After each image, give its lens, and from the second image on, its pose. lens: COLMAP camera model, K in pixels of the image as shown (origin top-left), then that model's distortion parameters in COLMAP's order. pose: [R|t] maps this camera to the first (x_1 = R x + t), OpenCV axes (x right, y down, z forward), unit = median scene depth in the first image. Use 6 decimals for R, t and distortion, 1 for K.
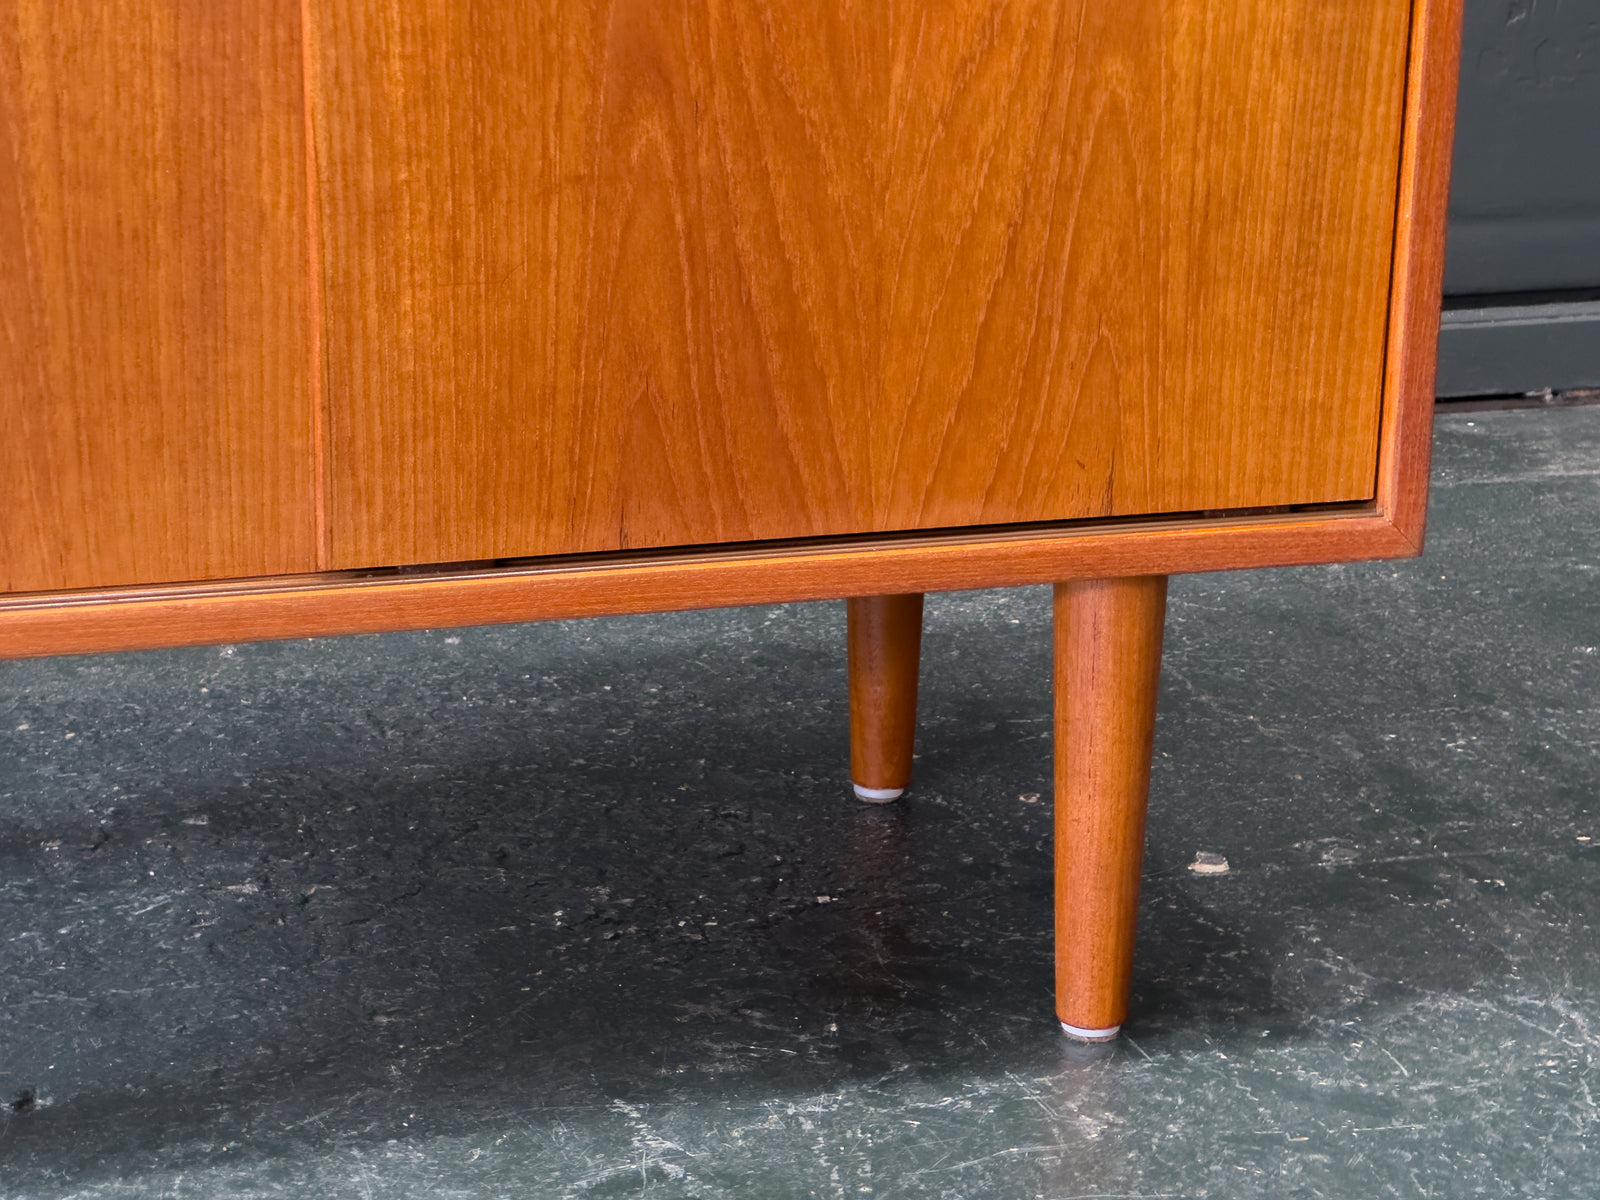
lens RADIAL K [[3609.0, 0, 846.1], [0, 3609.0, 567.5], [0, 0, 1]] dist [-0.085853, 4.791802]
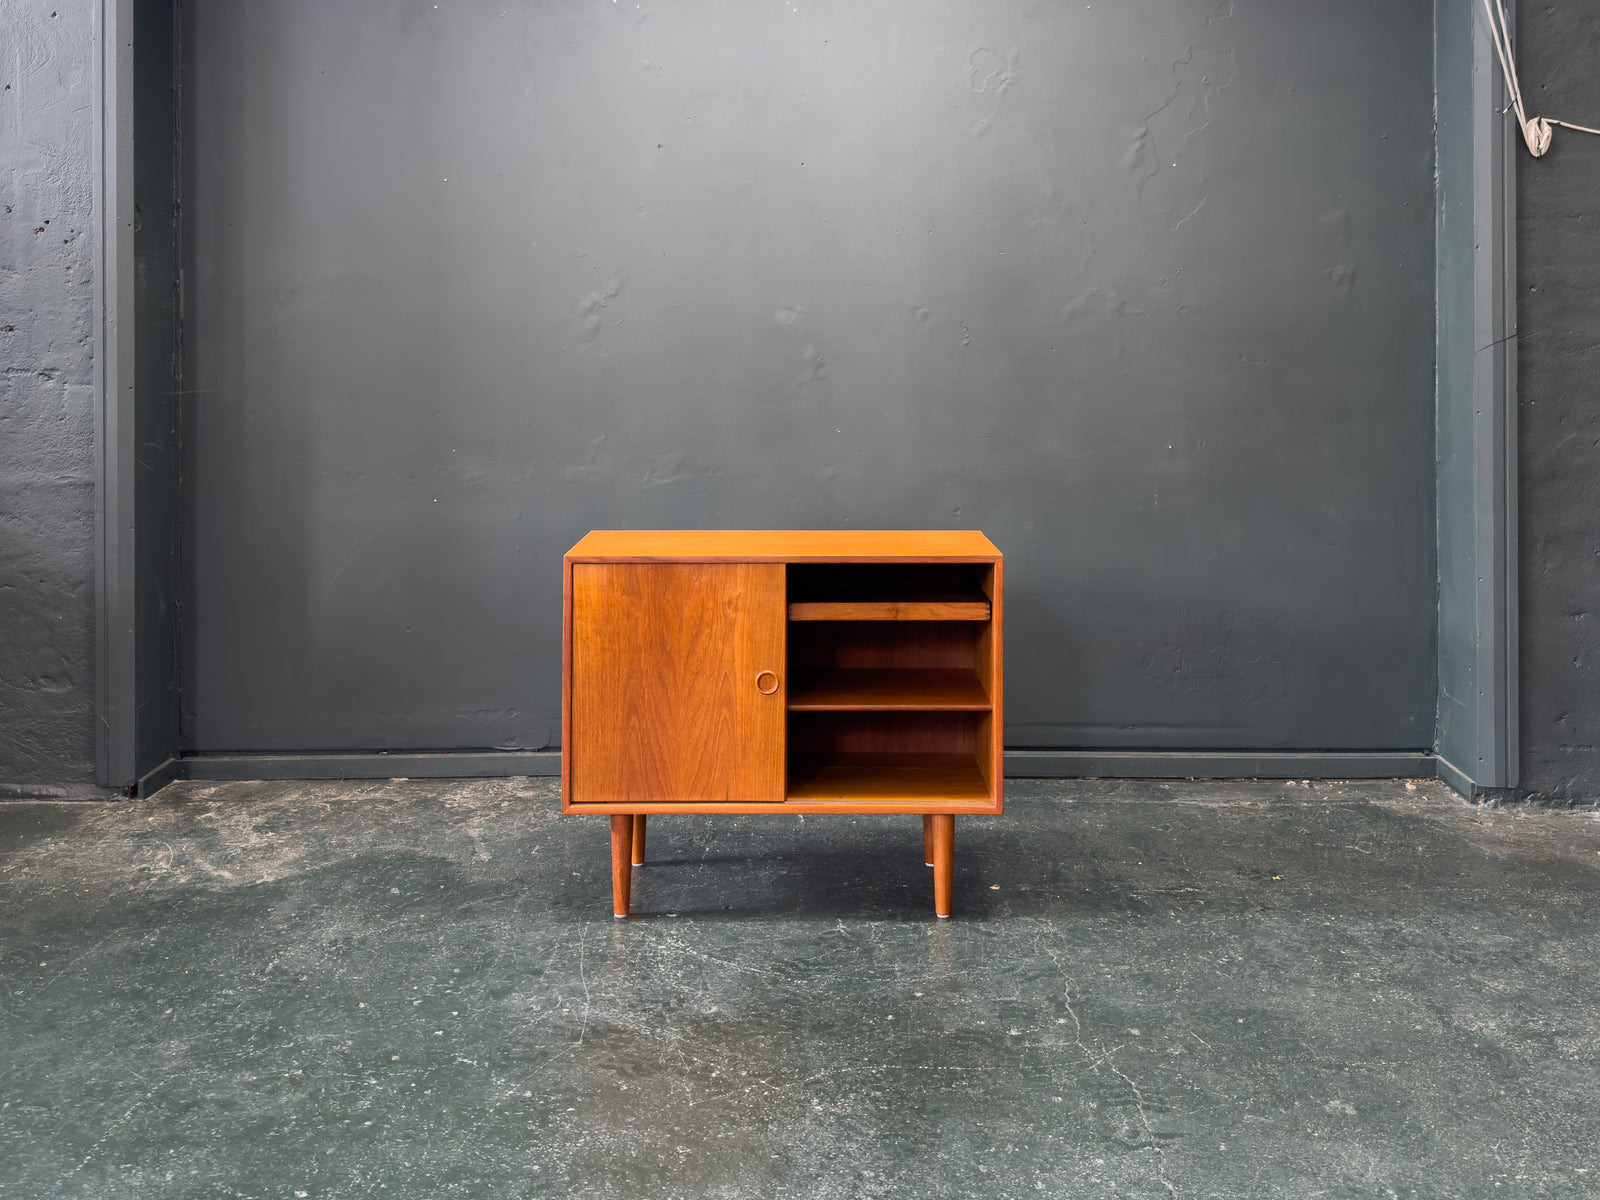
lens RADIAL K [[1575.8, 0, 794.2], [0, 1575.8, 337.3], [0, 0, 1]] dist [0.145008, -0.305797]
pose [[0.955626, -0.016785, -0.294104, 0.568955], [-0.067691, 0.959149, -0.274685, -0.011524], [0.286700, 0.282405, 0.915451, -1.323133]]
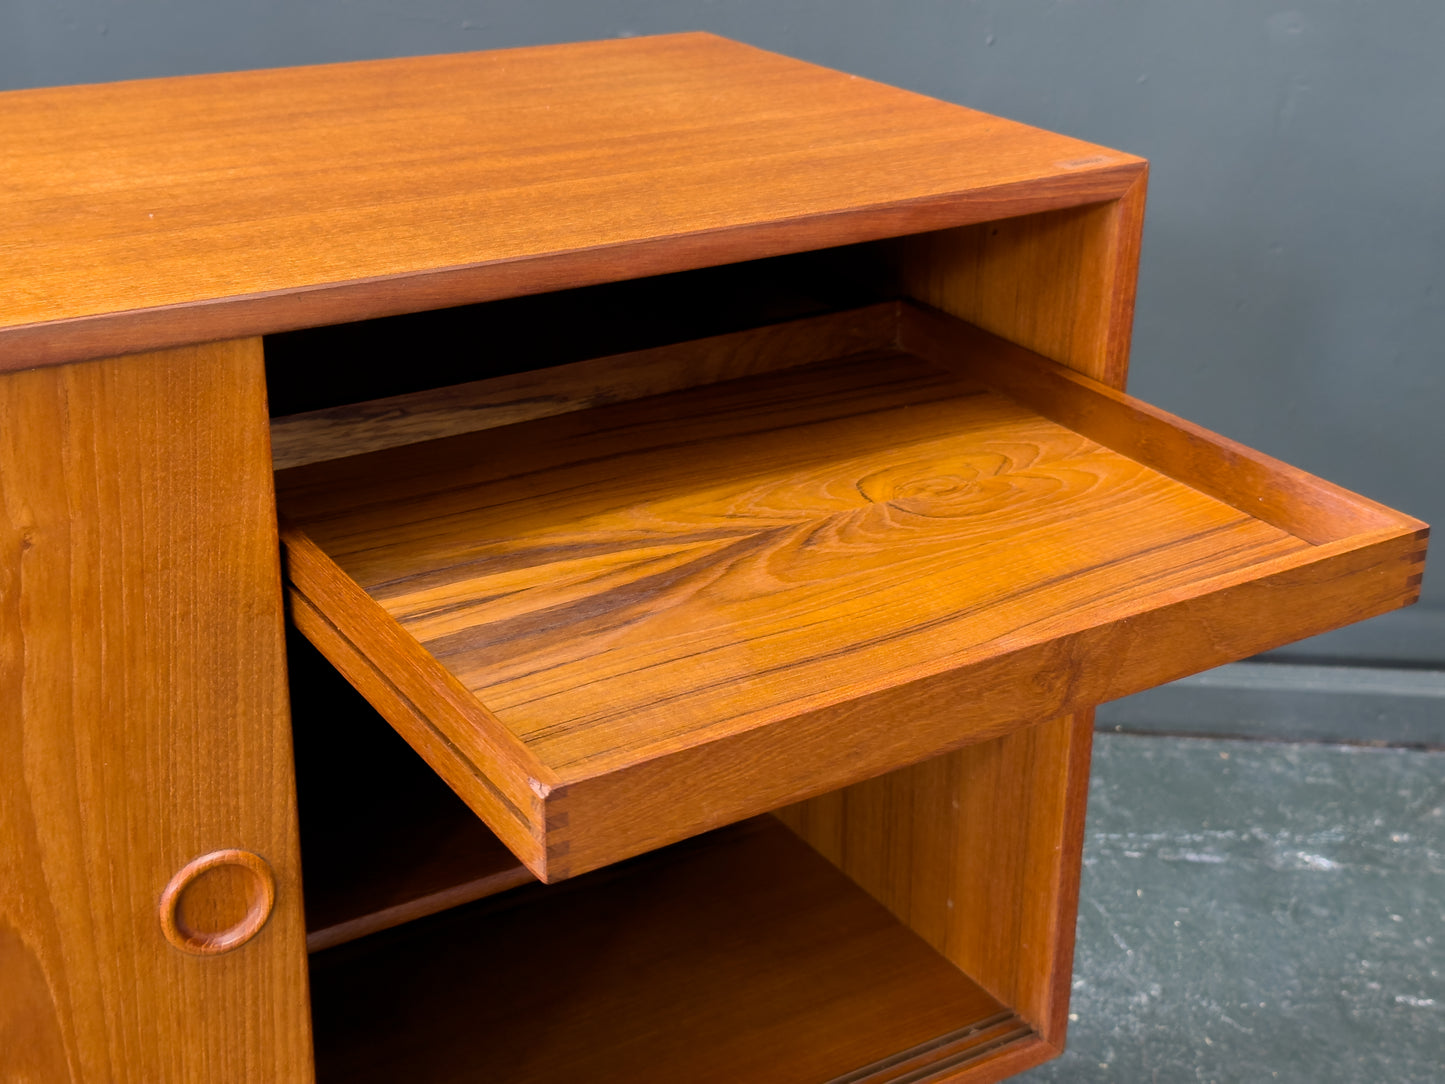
lens RADIAL K [[2046.0, 0, 725.0], [0, 2046.0, 542.2], [0, 0, 1]] dist [0.134166, -0.291288]
pose [[0.931417, 0.140500, -0.335742, 0.237305], [-0.099288, 0.985583, 0.137000, -0.370904], [0.350150, -0.094269, 0.931938, 0.428468]]
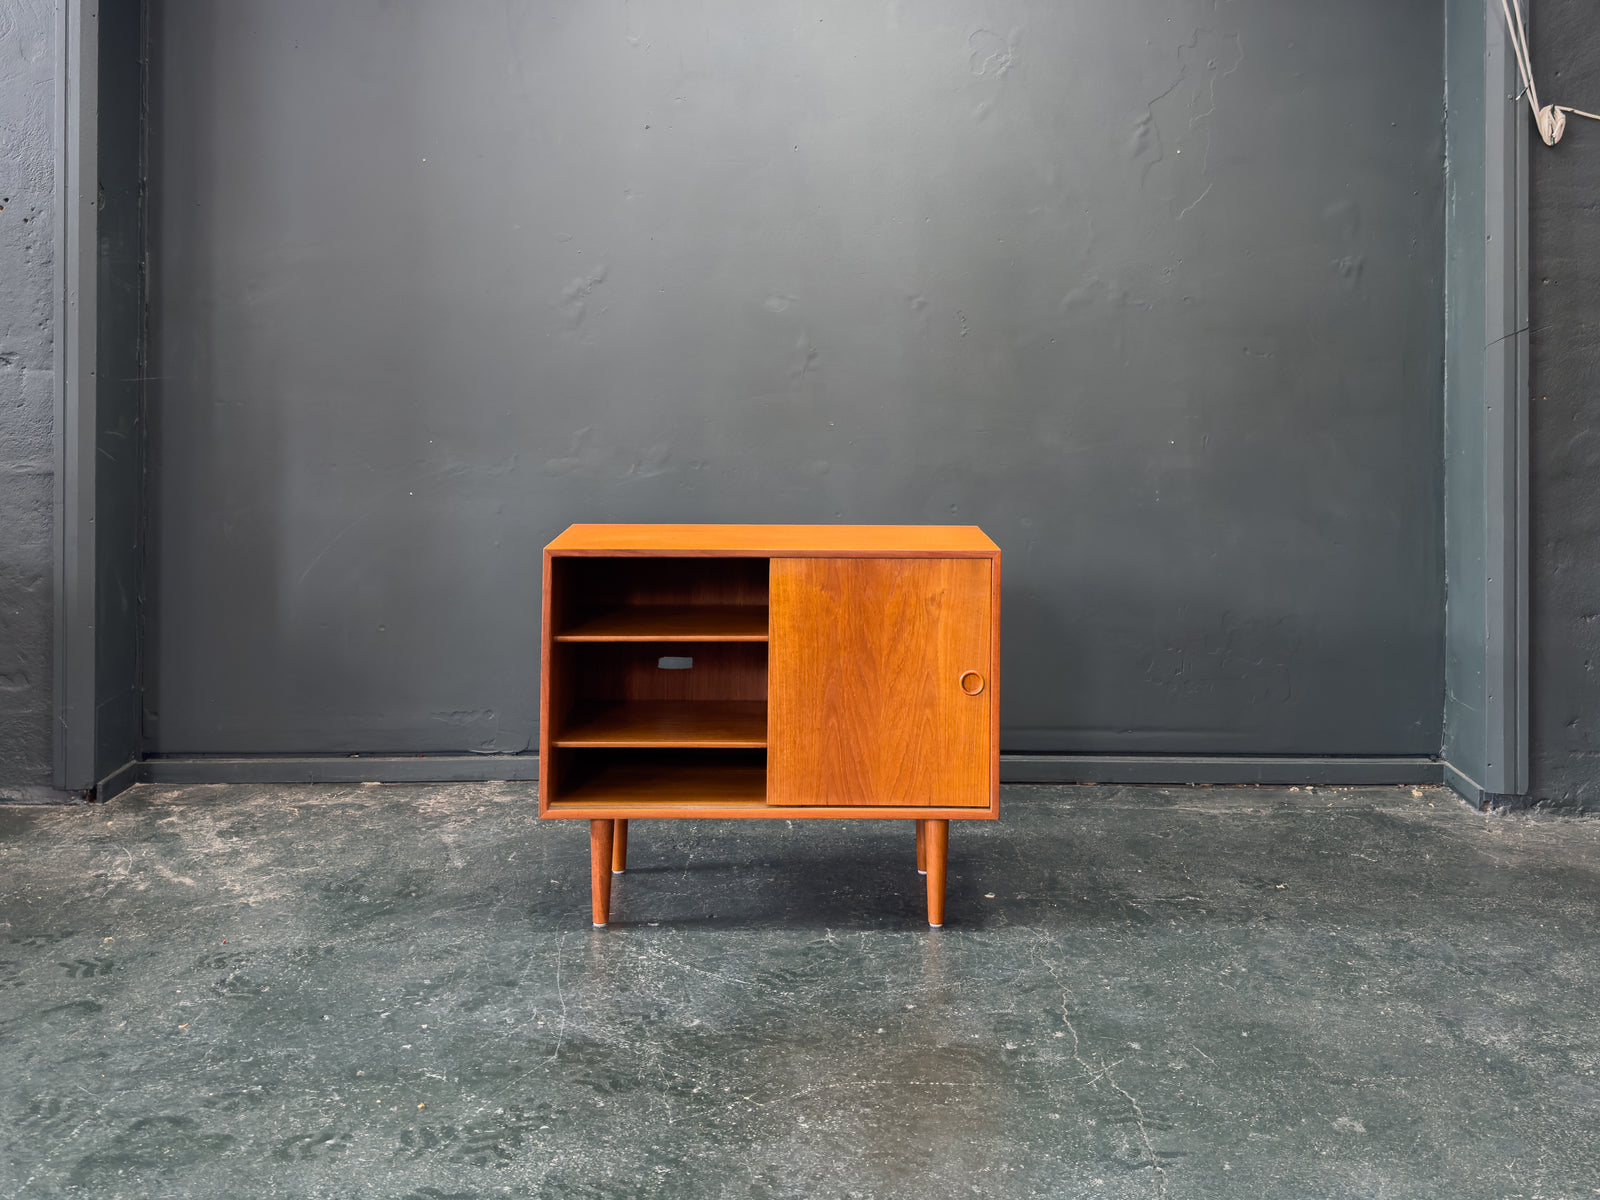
lens RADIAL K [[1605.6, 0, 813.8], [0, 1605.6, 333.7], [0, 0, 1]] dist [0.152384, -0.324468]
pose [[0.960522, -0.010525, -0.278005, 0.556344], [-0.070023, 0.957967, -0.278202, -0.004029], [0.269247, 0.286686, 0.919411, -1.274170]]
